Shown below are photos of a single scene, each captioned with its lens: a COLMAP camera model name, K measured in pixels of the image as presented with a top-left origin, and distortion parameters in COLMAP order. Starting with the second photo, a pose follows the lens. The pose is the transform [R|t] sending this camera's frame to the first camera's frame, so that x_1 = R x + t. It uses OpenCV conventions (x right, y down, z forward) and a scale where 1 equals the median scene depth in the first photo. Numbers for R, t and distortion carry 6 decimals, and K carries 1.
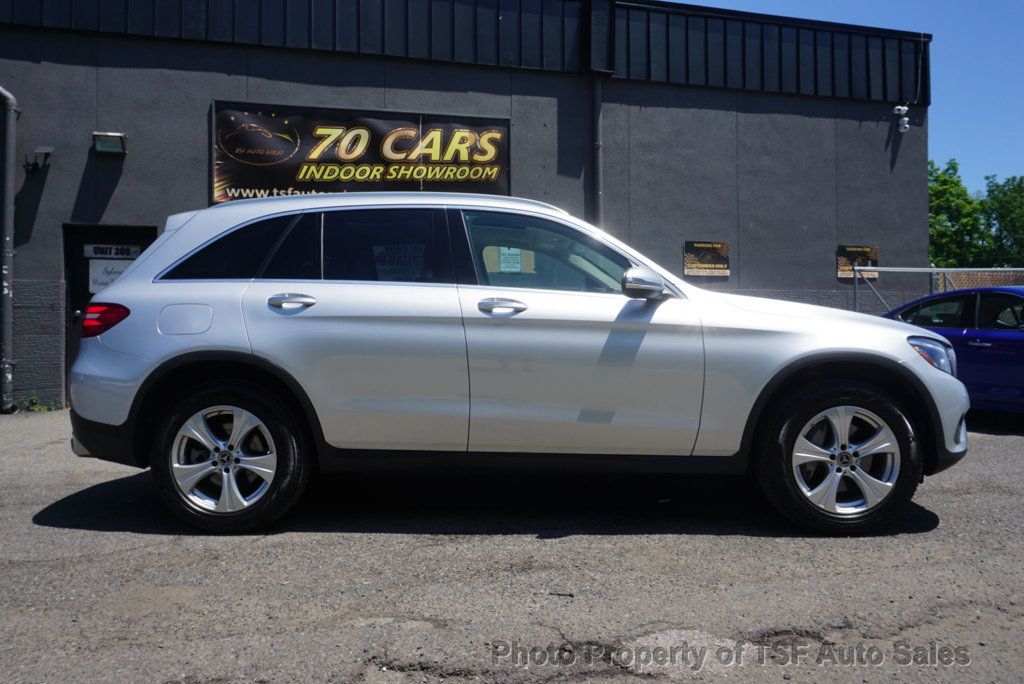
lens RADIAL K [[790.6, 0, 505.4], [0, 790.6, 340.8], [0, 0, 1]] dist [-0.029646, 0.027505]
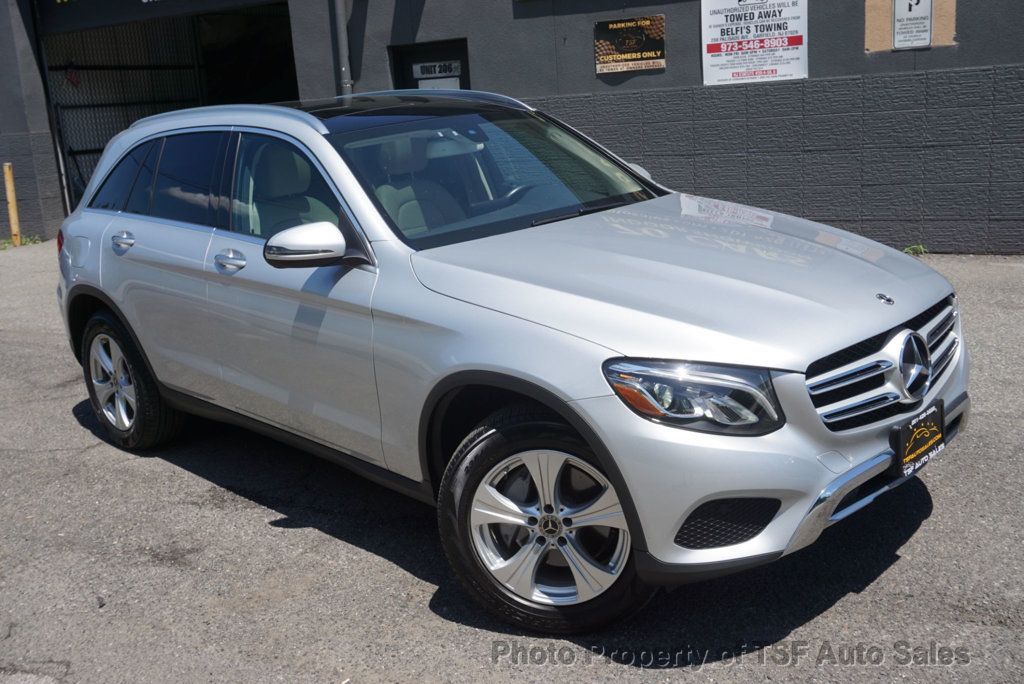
lens RADIAL K [[988.7, 0, 512.5], [0, 988.7, 336.3], [0, 0, 1]] dist [0.025276, 0.000000]
pose [[0.724935, 0.119411, -0.678388, 0.373768], [0.063966, 0.968933, 0.238908, -0.078629], [0.685841, -0.216586, 0.694775, 0.176600]]
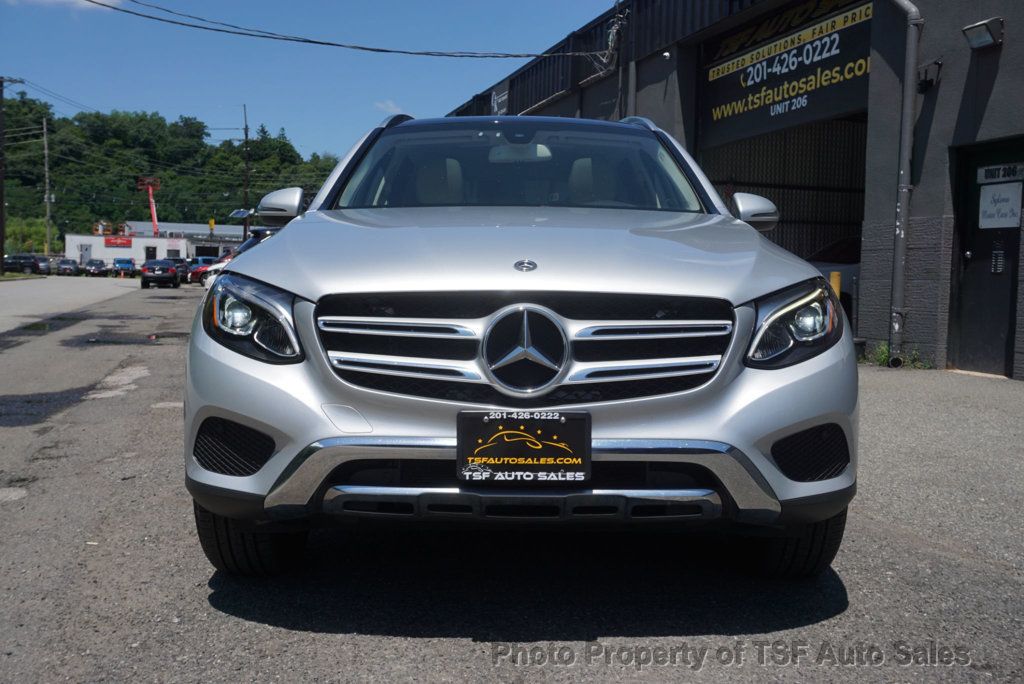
lens RADIAL K [[1062.6, 0, 501.8], [0, 1062.6, 338.6], [0, 0, 1]] dist [0.007626, 0.000000]
pose [[0.015391, 0.065445, -0.997737, 0.519158], [-0.030578, 0.997420, 0.064953, -0.004747], [0.999414, 0.029509, 0.017352, 0.475451]]
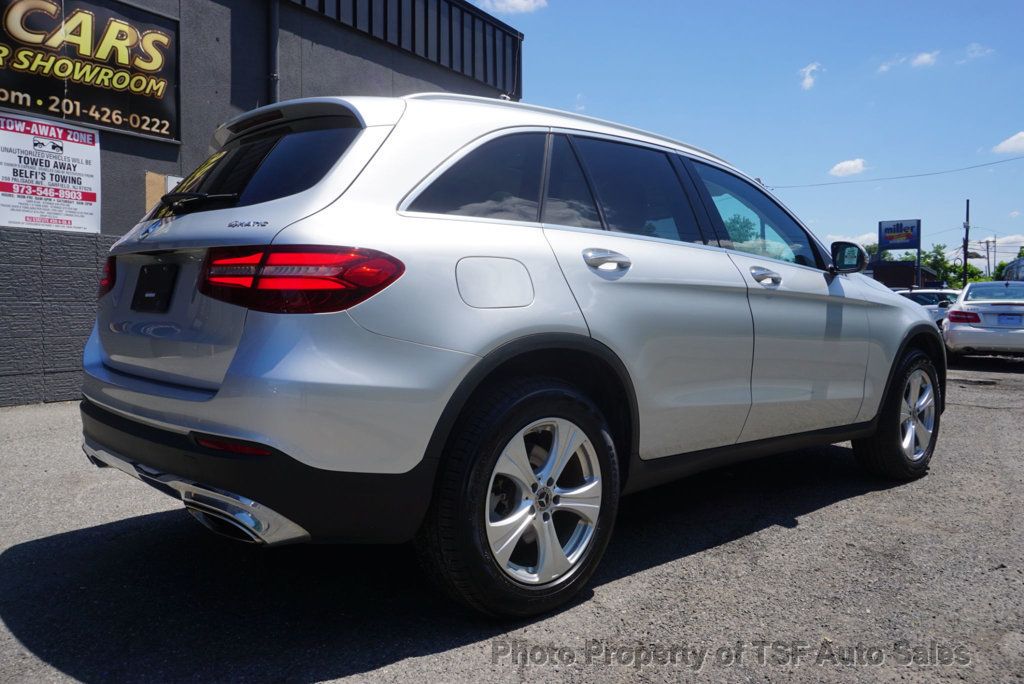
lens RADIAL K [[800.0, 0, 508.2], [0, 800.0, 344.1], [0, 0, 1]] dist [-0.009792, 0.005043]
pose [[0.724919, -0.028893, 0.688228, -0.326455], [-0.003599, 0.998947, 0.045729, -0.003195], [-0.688825, -0.035627, 0.724052, 0.216926]]
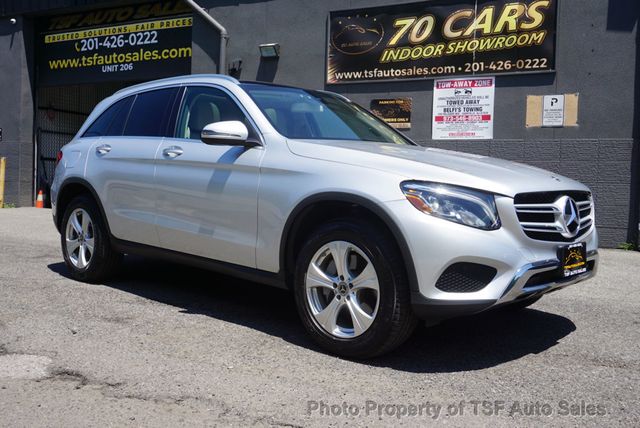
lens RADIAL K [[617.9, 0, 317.5], [0, 617.9, 219.5], [0, 0, 1]] dist [0.025276, 0.000000]
pose [[0.743899, 0.069837, -0.664634, 0.379128], [-0.034236, 0.997201, 0.066462, -0.001469], [0.667415, -0.026686, 0.744208, 0.126958]]
